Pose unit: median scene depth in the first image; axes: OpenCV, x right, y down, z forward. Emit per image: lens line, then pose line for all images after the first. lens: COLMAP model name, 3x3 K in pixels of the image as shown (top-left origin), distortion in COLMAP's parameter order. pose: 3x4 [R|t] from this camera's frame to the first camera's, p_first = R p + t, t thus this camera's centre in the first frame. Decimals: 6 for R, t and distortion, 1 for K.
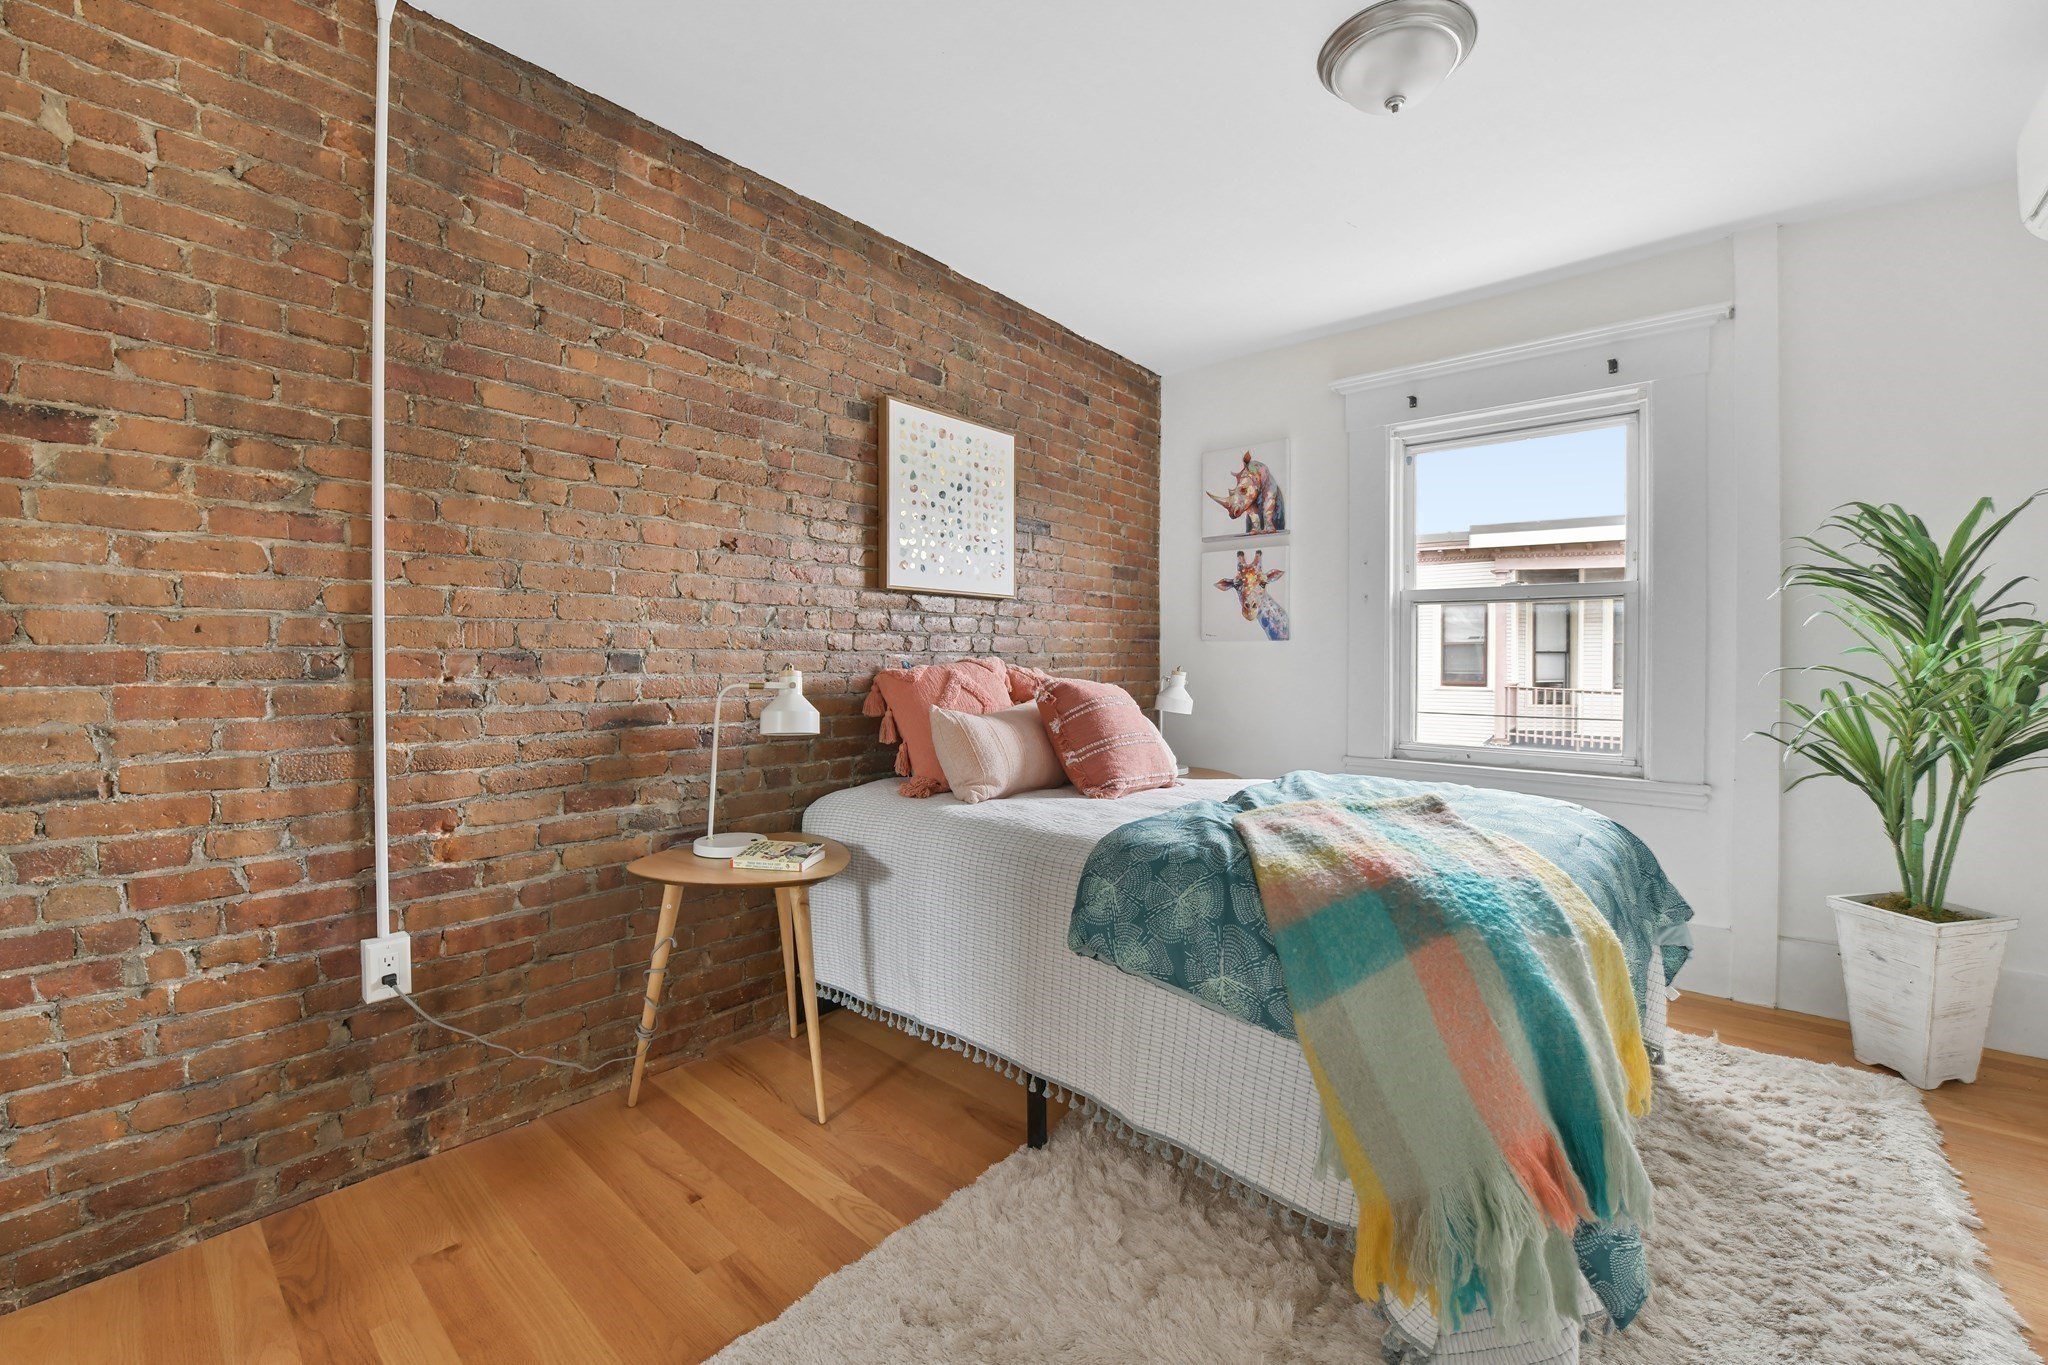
lens RADIAL K [[820.3, 0, 1022.3], [0, 820.3, 663.7], [0, 0, 1]] dist [-0.016749, -0.001682]
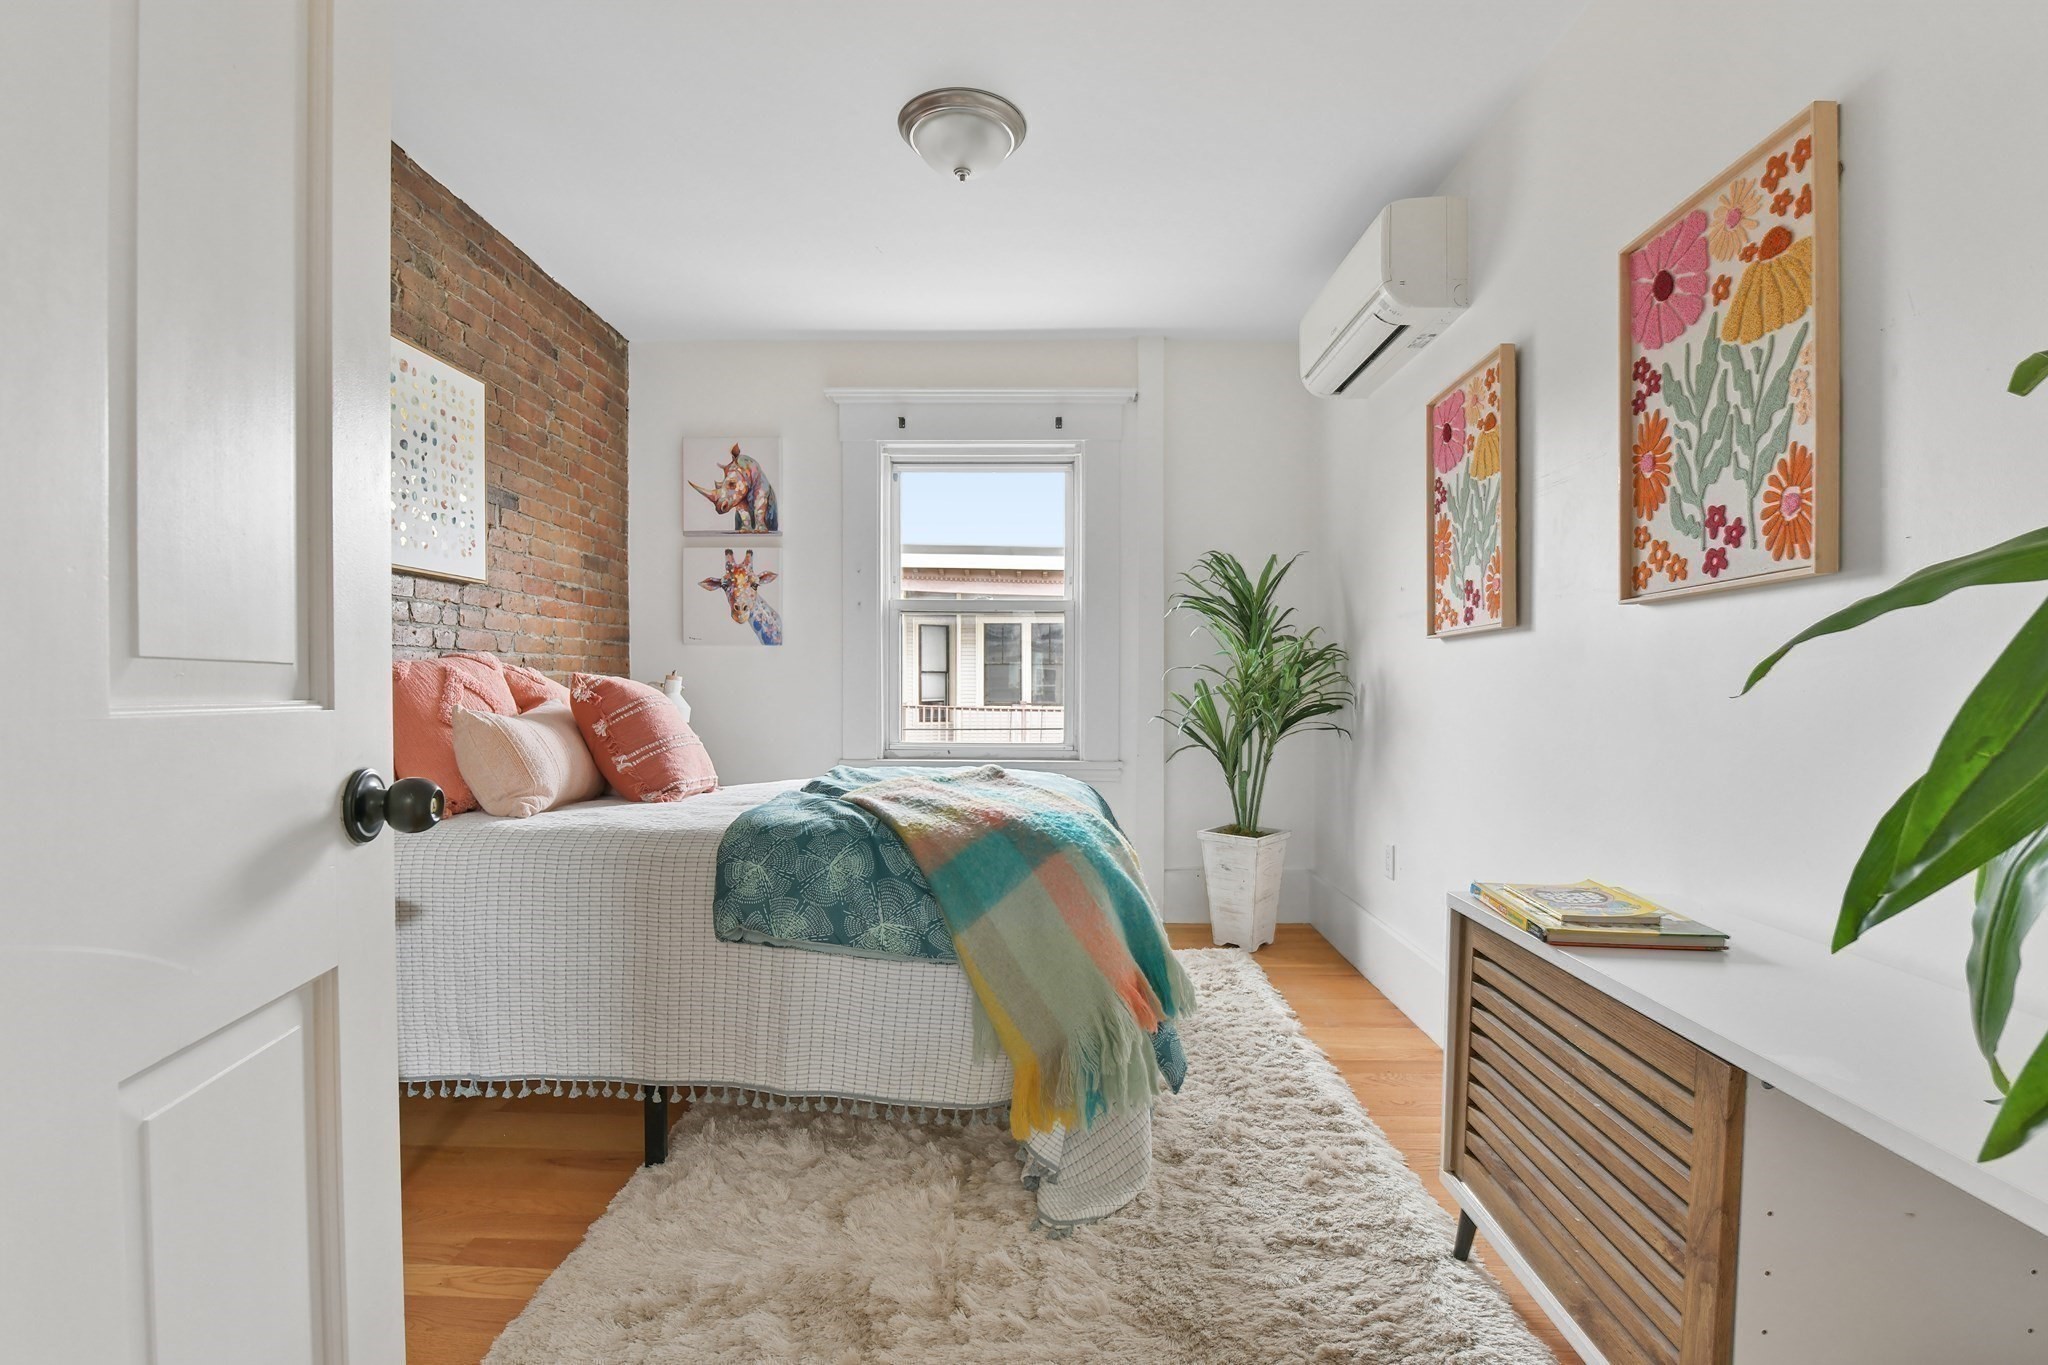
lens RADIAL K [[932.4, 0, 1020.6], [0, 932.4, 688.5], [0, 0, 1]] dist [-0.008947, -0.000397]
pose [[0.783514, -0.006426, 0.621341, -0.268604], [0.003571, 0.999977, 0.005839, 0.033547], [-0.621364, -0.002357, 0.783518, -0.084954]]
